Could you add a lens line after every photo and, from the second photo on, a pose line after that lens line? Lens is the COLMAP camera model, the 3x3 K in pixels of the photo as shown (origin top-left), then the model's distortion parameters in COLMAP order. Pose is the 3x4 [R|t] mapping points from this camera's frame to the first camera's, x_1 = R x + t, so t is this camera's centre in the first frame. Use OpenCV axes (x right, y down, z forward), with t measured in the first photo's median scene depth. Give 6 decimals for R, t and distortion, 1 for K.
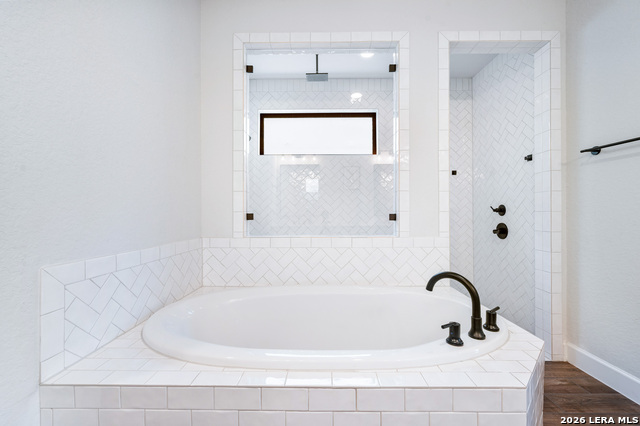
lens RADIAL K [[260.7, 0, 320.0], [0, 260.7, 213.0], [0, 0, 1]] dist [0.000187, 0.000023]
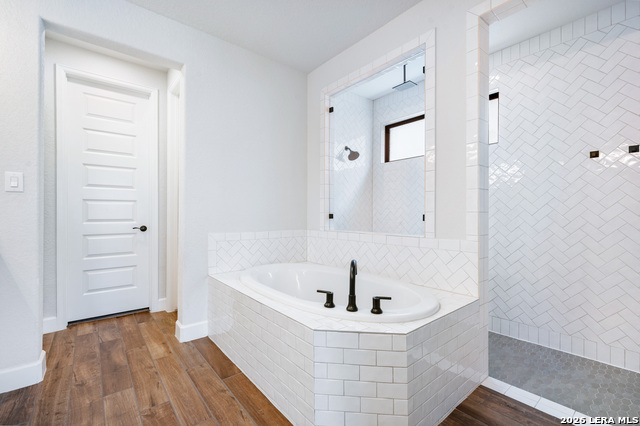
lens RADIAL K [[279.7, 0, 320.0], [0, 279.7, 213.0], [0, 0, 1]] dist [-0.000003, 0.000544]
pose [[0.644089, -0.000942, -0.764950, 0.866284], [0.000847, 1.000000, -0.000519, -0.002376], [0.764950, -0.000314, 0.644089, -0.005209]]
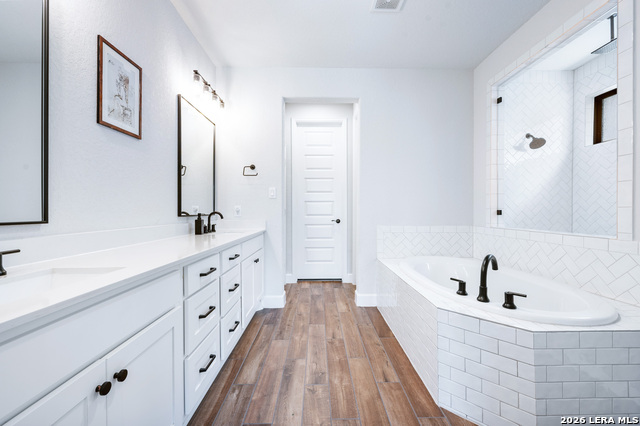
lens RADIAL K [[266.6, 0, 321.2], [0, 266.6, 209.6], [0, 0, 1]] dist [-0.000212, -0.000019]
pose [[0.025267, -0.002586, -0.999677, 1.099262], [0.005356, 0.999983, -0.002452, -0.001876], [0.999666, -0.005293, 0.025280, 0.067746]]
